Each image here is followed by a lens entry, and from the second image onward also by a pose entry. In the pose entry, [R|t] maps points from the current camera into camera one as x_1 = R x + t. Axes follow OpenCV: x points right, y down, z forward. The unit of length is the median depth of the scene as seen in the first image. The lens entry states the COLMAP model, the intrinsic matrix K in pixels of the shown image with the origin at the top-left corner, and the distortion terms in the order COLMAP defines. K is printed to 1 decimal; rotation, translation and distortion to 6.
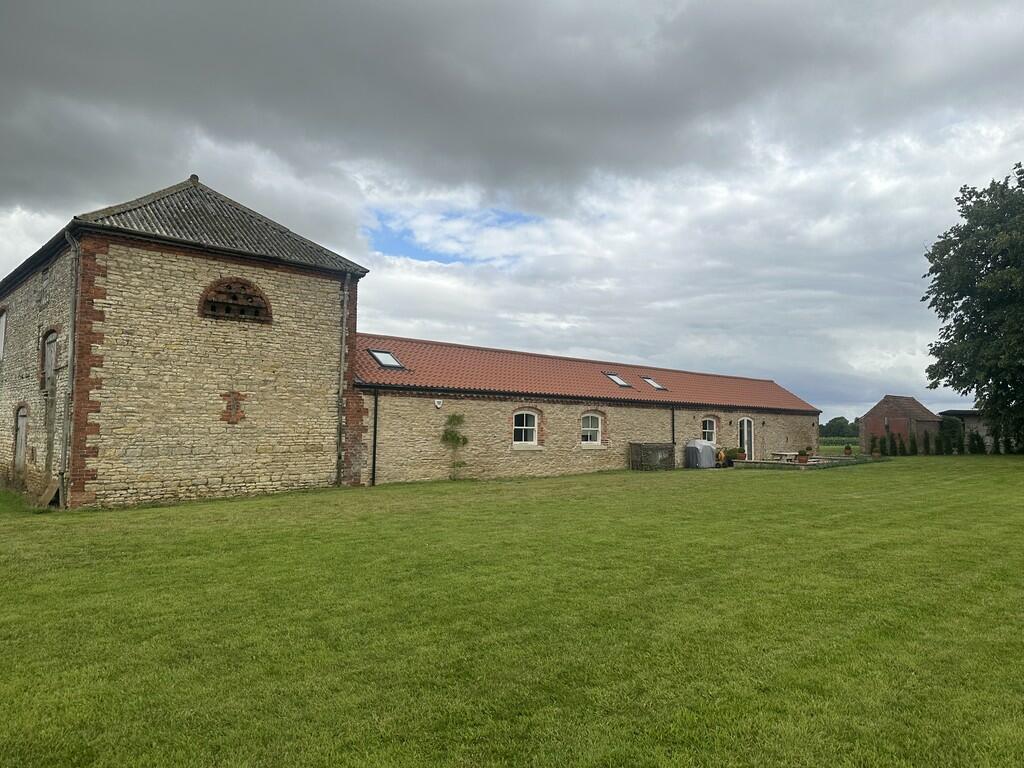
lens RADIAL K [[719.9, 0, 510.0], [0, 719.9, 373.0], [0, 0, 1]] dist [0.065465, -0.068987]
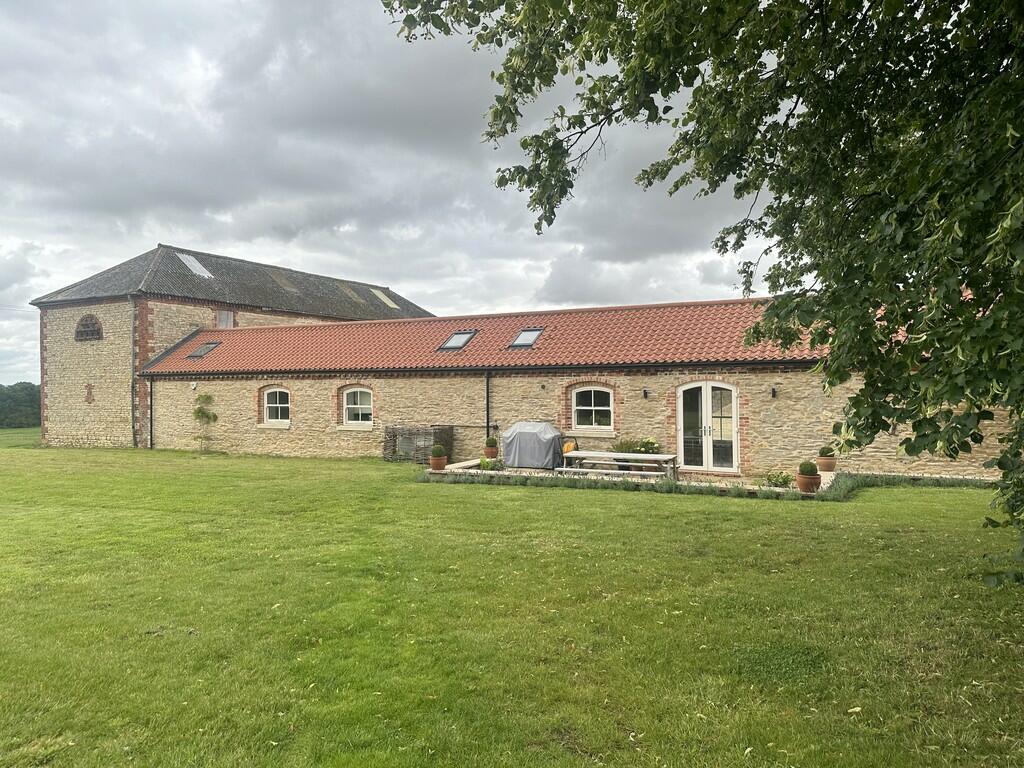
lens RADIAL K [[719.9, 0, 513.2], [0, 719.9, 387.9], [0, 0, 1]] dist [0.065465, -0.068987]
pose [[0.317654, -0.035987, -0.947524, 1.052348], [0.067255, 0.997618, -0.015343, 0.088004], [0.945819, -0.058852, 0.319317, 0.982127]]
